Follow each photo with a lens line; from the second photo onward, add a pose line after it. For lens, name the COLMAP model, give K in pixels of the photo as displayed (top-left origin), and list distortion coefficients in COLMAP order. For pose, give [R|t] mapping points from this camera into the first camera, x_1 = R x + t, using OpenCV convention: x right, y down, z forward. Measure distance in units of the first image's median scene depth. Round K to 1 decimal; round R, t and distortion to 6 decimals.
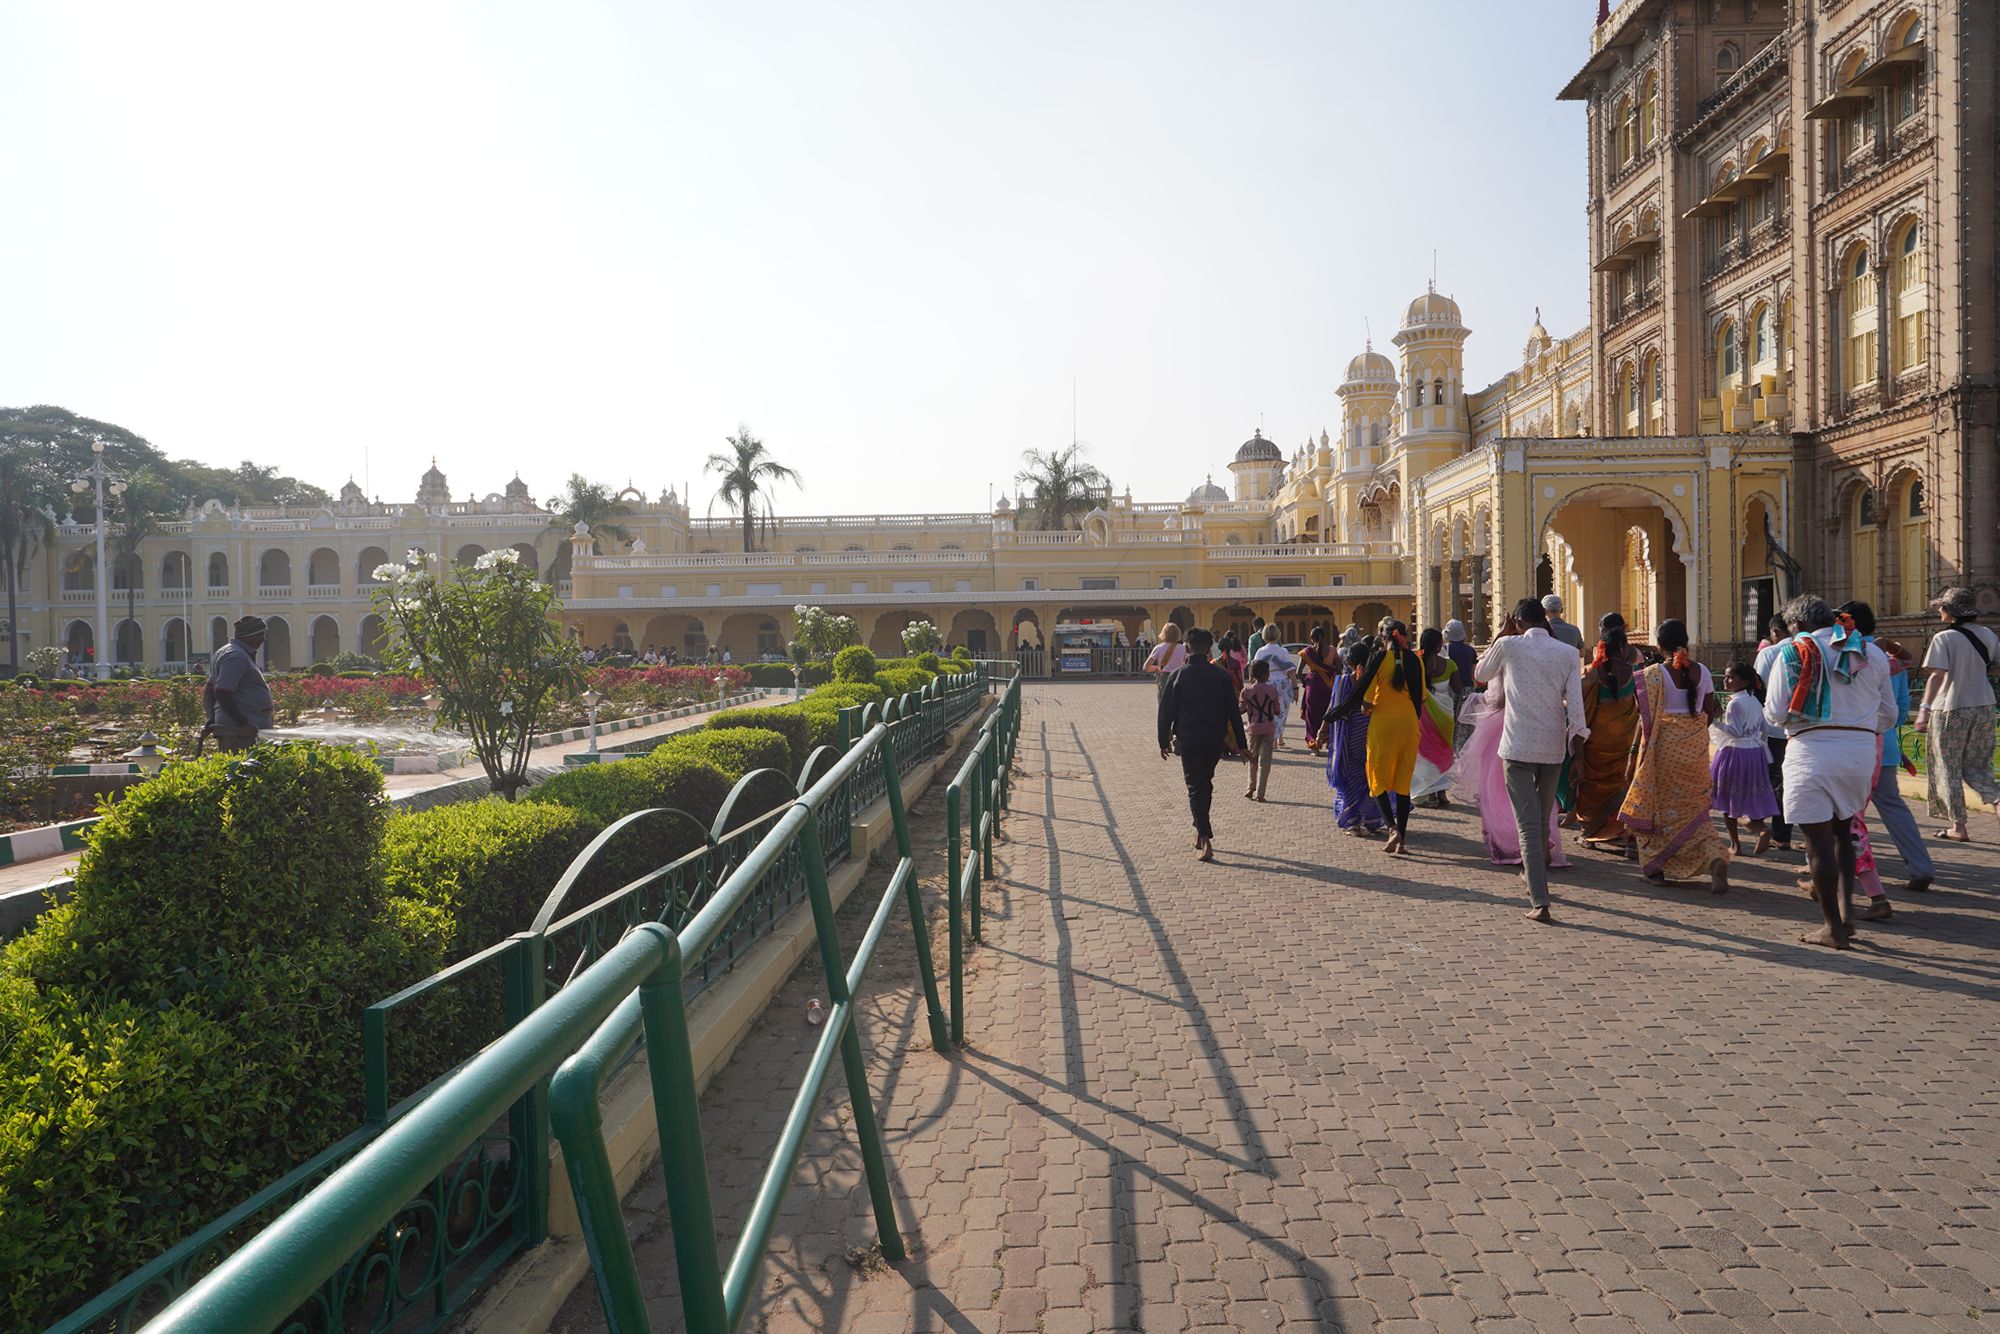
lens RADIAL K [[1331.4, 0, 978.3], [0, 1331.4, 667.7], [0, 0, 1]] dist [-0.032103, 0.031754]
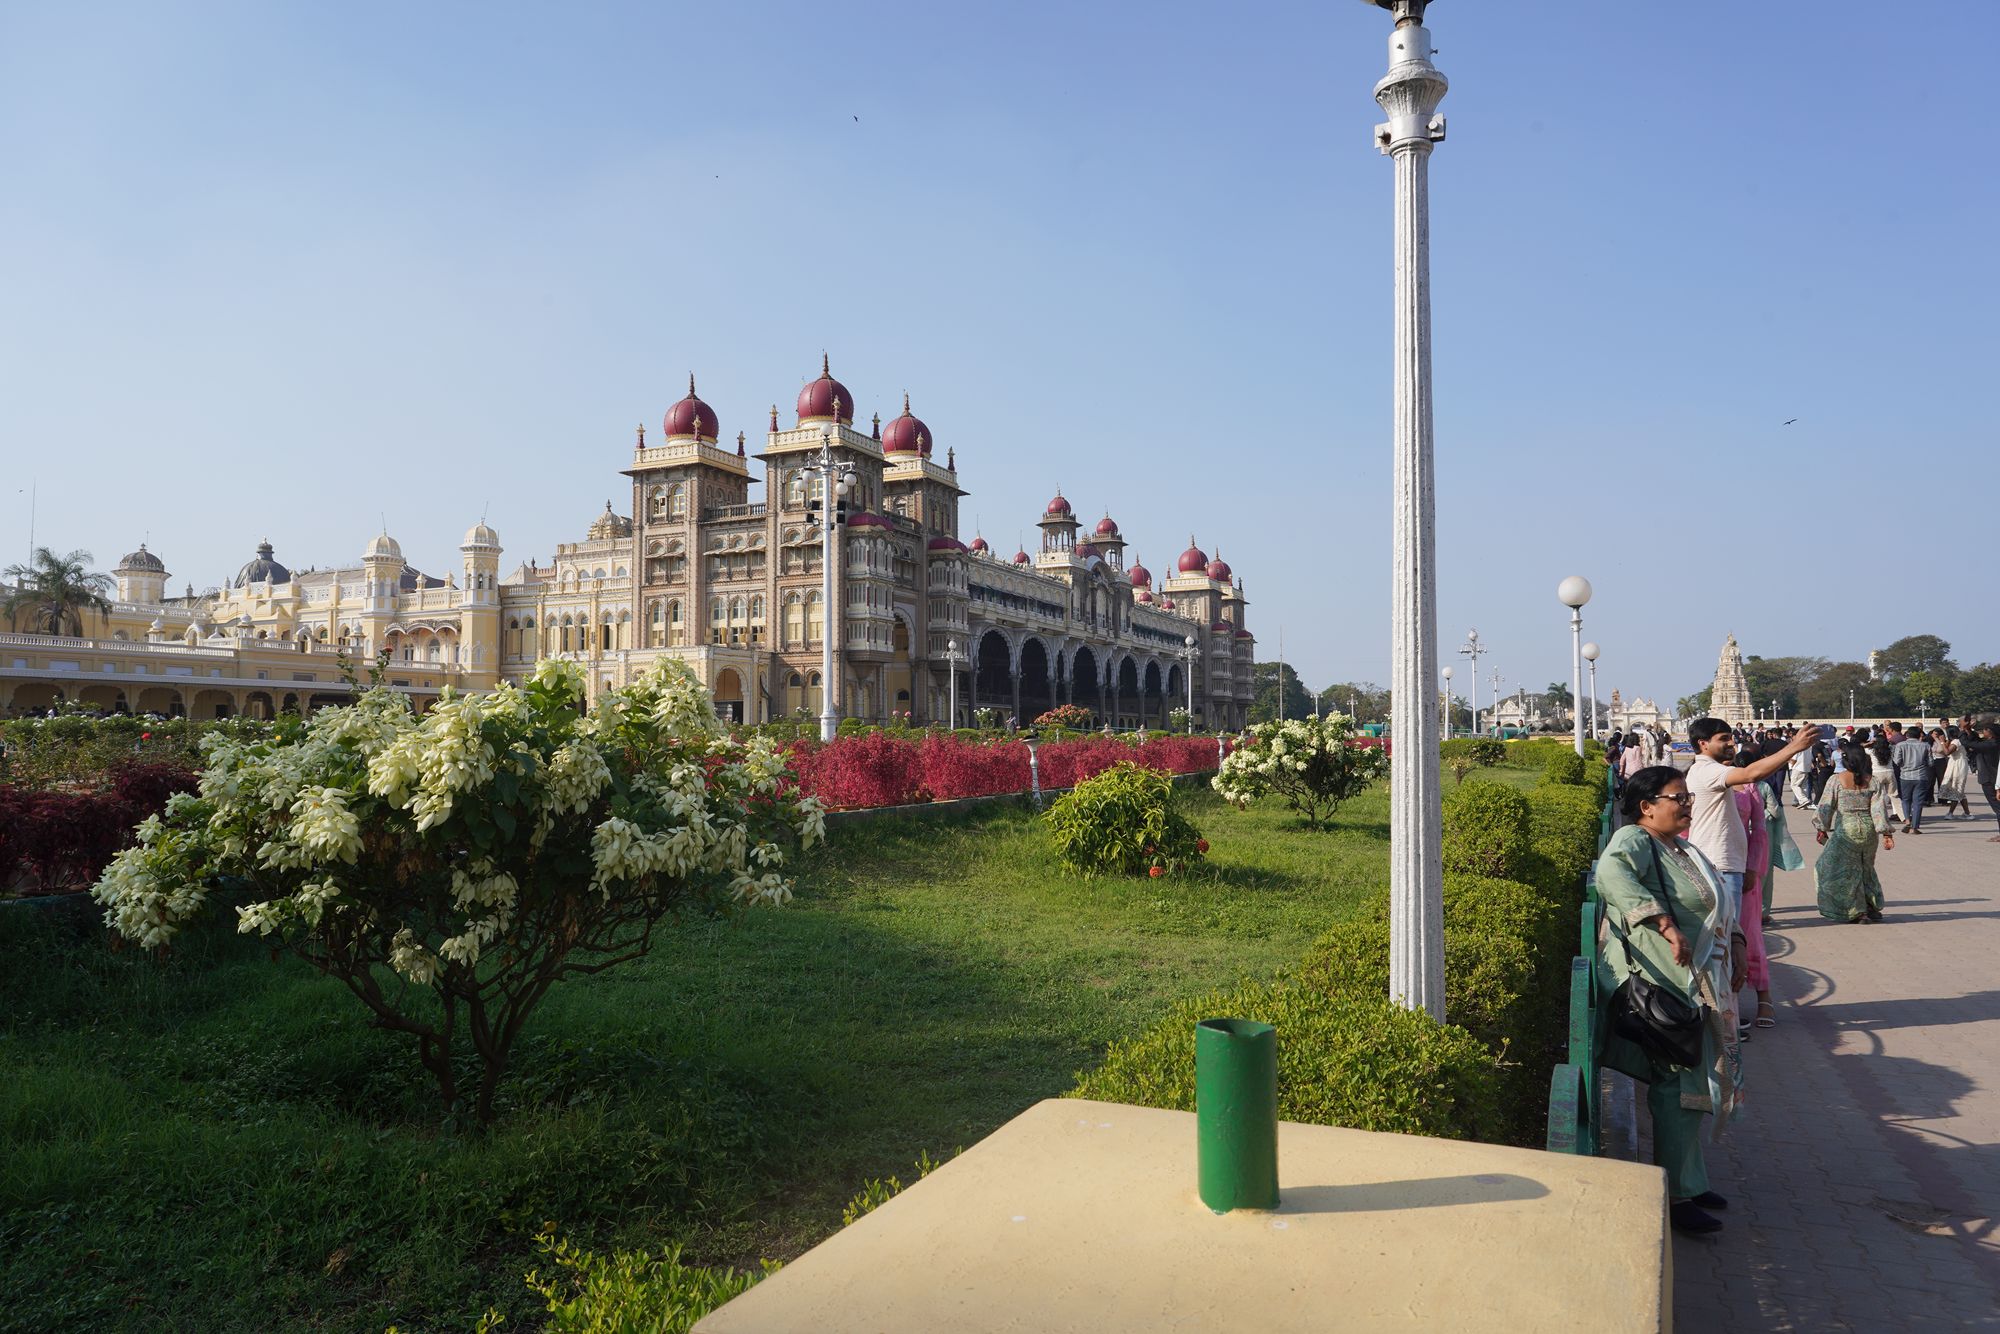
lens RADIAL K [[1337.6, 0, 998.1], [0, 1337.6, 666.4], [0, 0, 1]] dist [-0.021228, 0.025519]
pose [[0.386291, 0.066536, 0.919974, -1.558864], [0.000963, 0.997365, -0.072537, 0.054006], [-0.922376, 0.028906, 0.385210, -0.481444]]
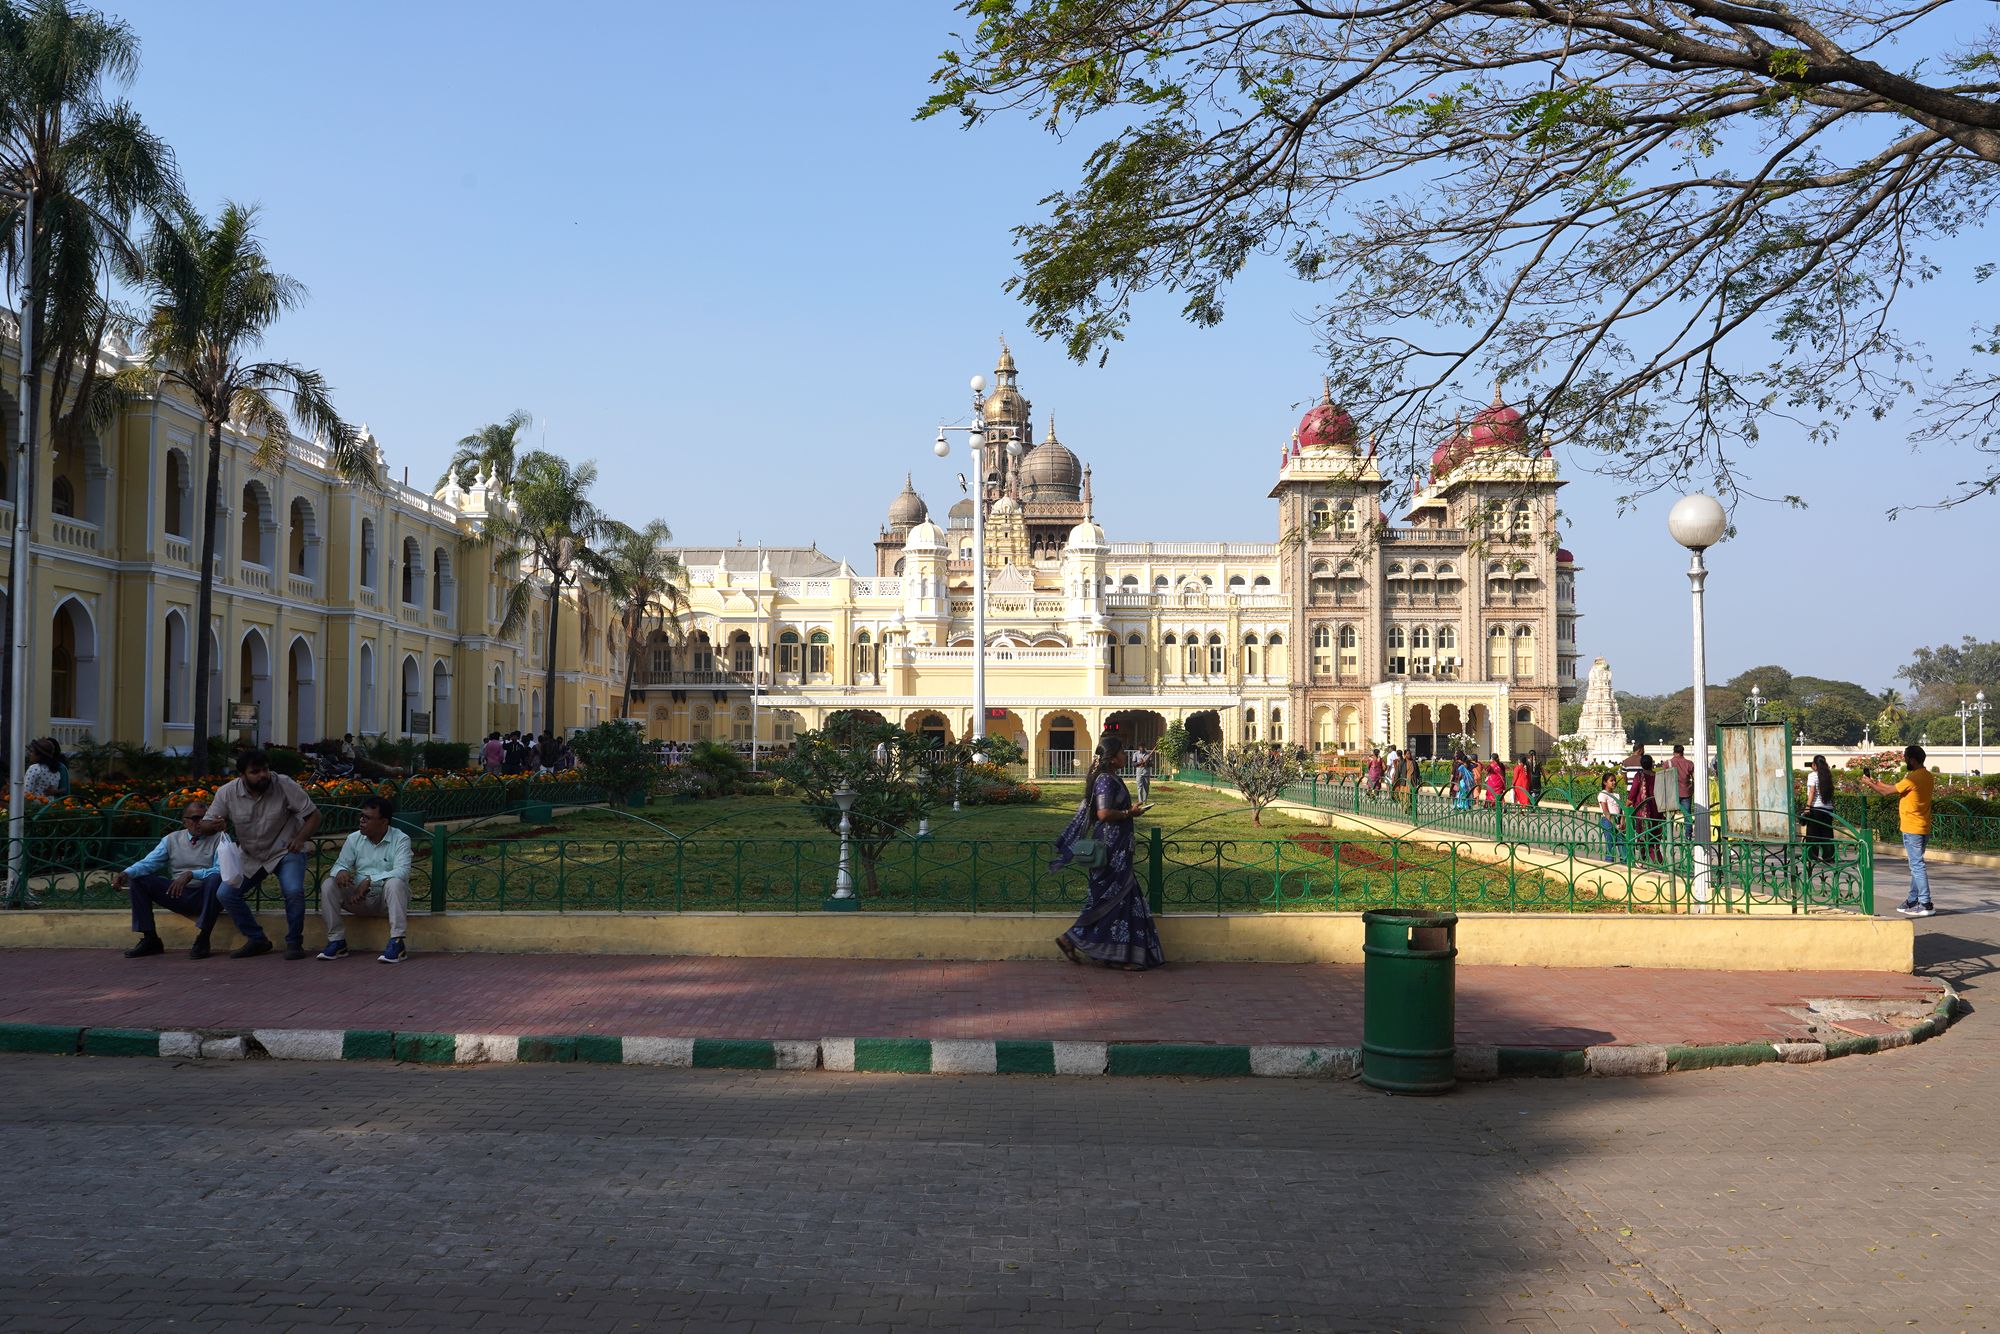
lens RADIAL K [[1405.6, 0, 1008.3], [0, 1405.6, 674.1], [0, 0, 1]] dist [-0.025024, 0.021847]
pose [[-0.057247, 0.069308, 0.995951, -1.898825], [-0.000987, 0.997583, -0.069478, 0.003337], [-0.998360, -0.004961, -0.057040, 1.812883]]
